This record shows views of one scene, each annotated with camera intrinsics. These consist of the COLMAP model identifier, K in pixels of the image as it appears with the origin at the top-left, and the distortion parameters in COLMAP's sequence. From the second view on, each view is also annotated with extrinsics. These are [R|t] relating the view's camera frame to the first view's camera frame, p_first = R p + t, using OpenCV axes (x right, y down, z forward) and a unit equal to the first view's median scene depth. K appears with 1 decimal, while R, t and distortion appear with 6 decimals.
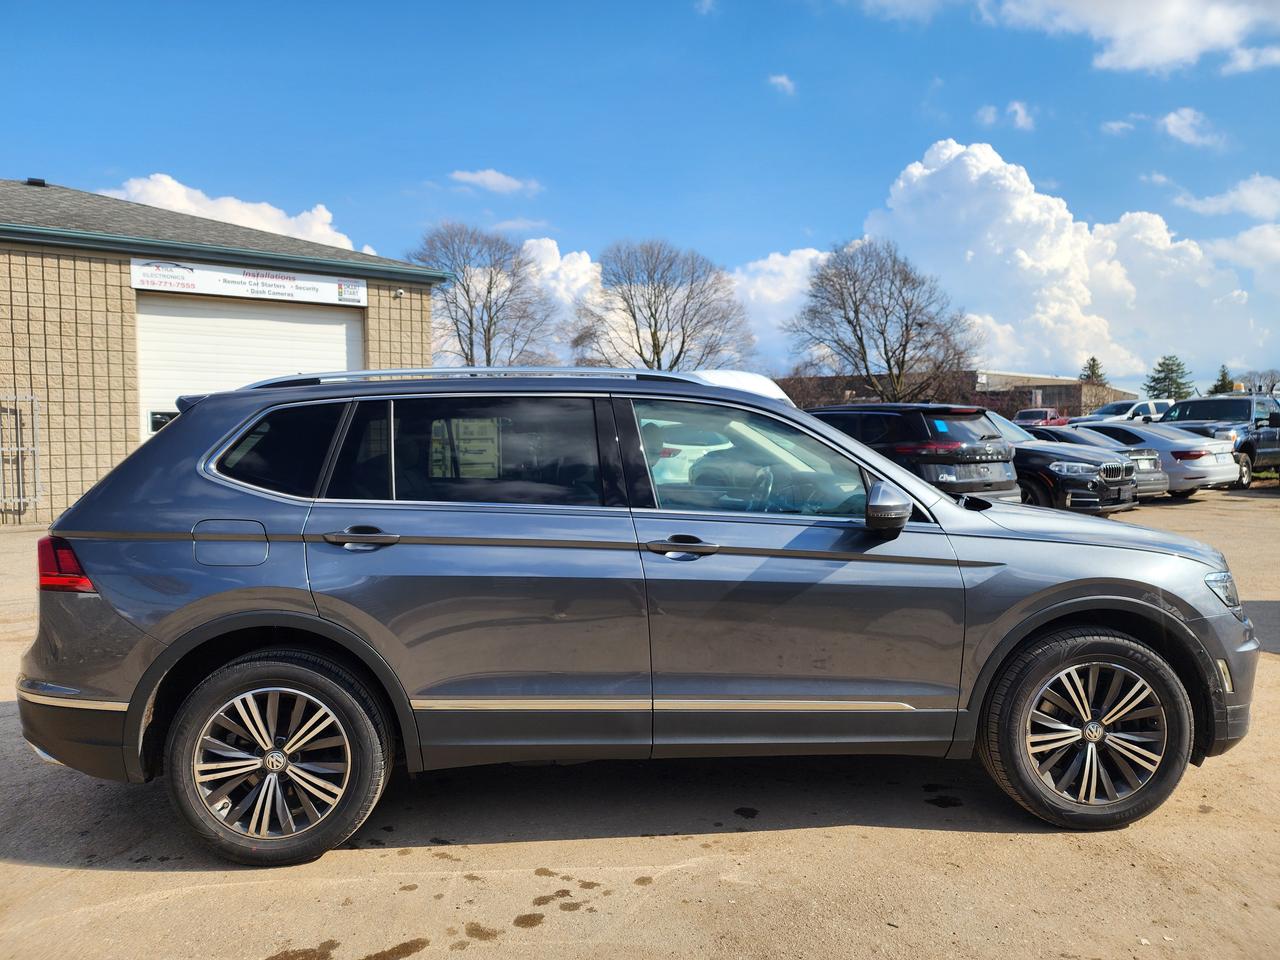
lens RADIAL K [[868.0, 0, 638.1], [0, 868.0, 471.7], [0, 0, 1]] dist [0.041258, -0.020651]
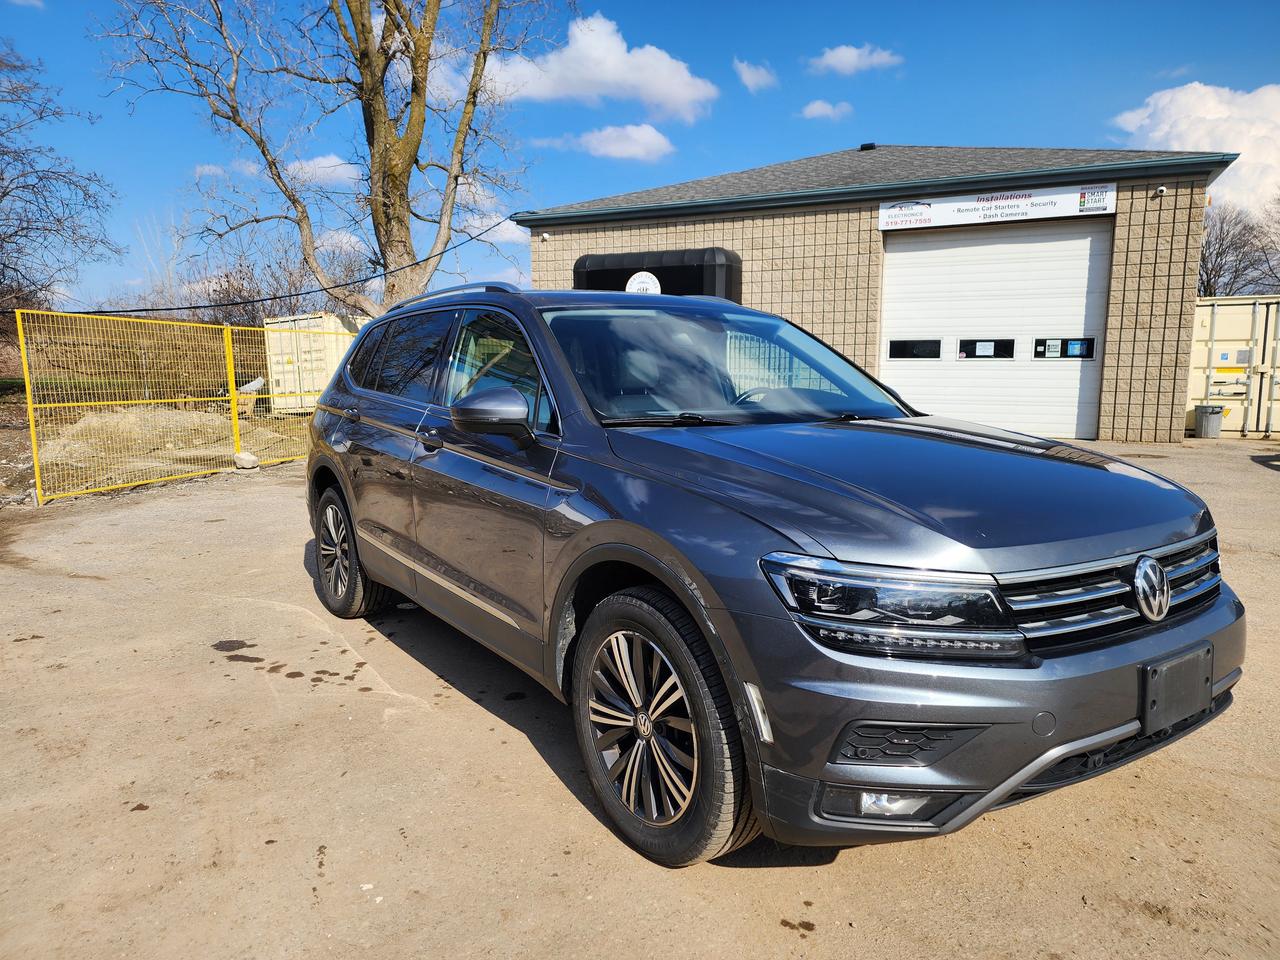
lens RADIAL K [[868.0, 0, 636.8], [0, 868.0, 487.5], [0, 0, 1]] dist [0.041258, -0.020651]
pose [[0.513516, 0.123908, -0.849087, 0.261434], [-0.042437, 0.991976, 0.119094, -0.000223], [0.857030, -0.025124, 0.514654, 0.140446]]
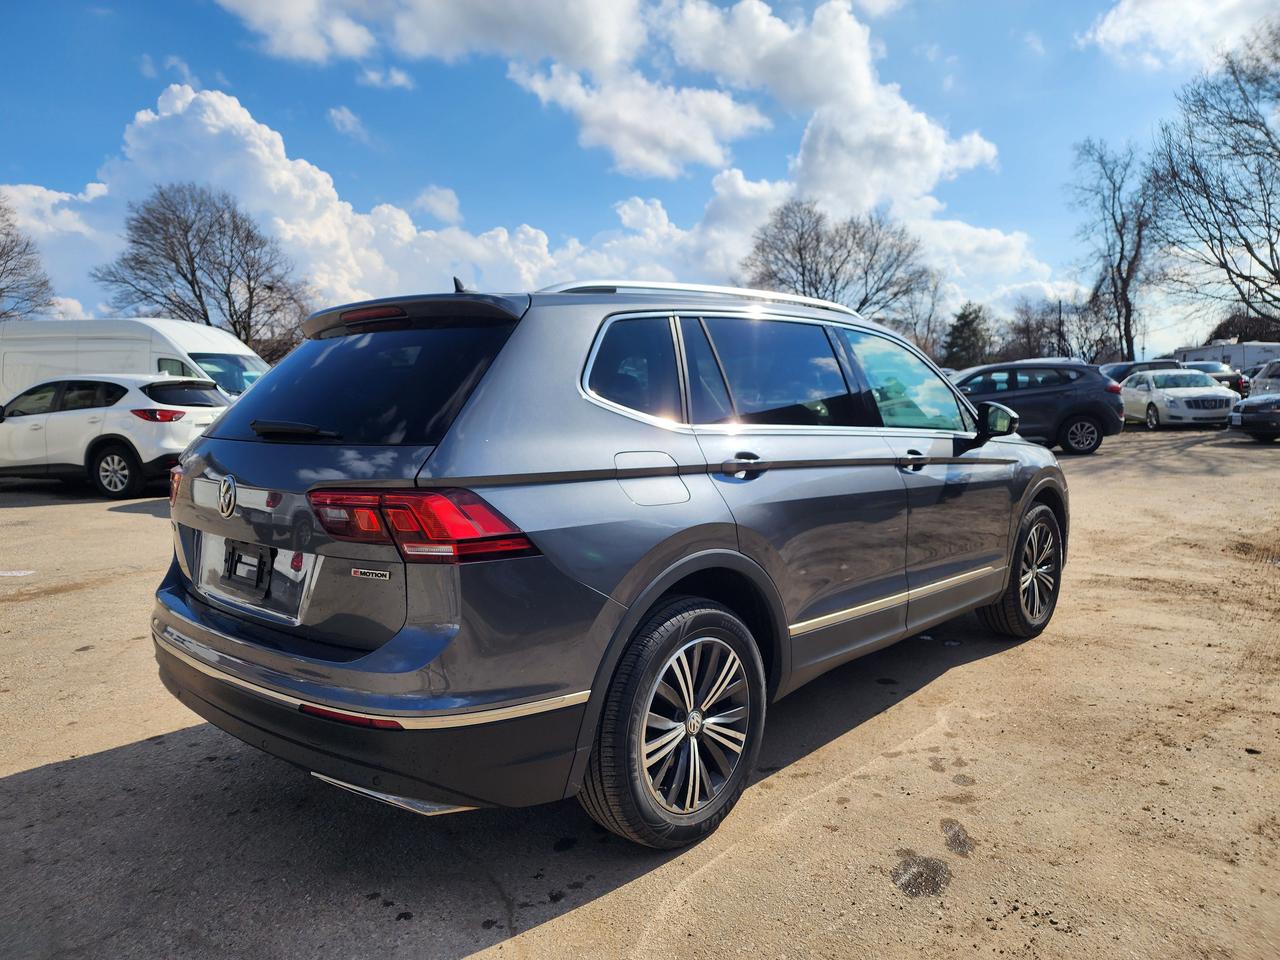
lens RADIAL K [[868.0, 0, 643.0], [0, 868.0, 489.9], [0, 0, 1]] dist [0.041258, -0.020651]
pose [[0.722844, -0.072162, 0.687233, -0.223039], [0.035475, 0.997096, 0.067386, 0.008219], [-0.690100, -0.024330, 0.723304, 0.089335]]
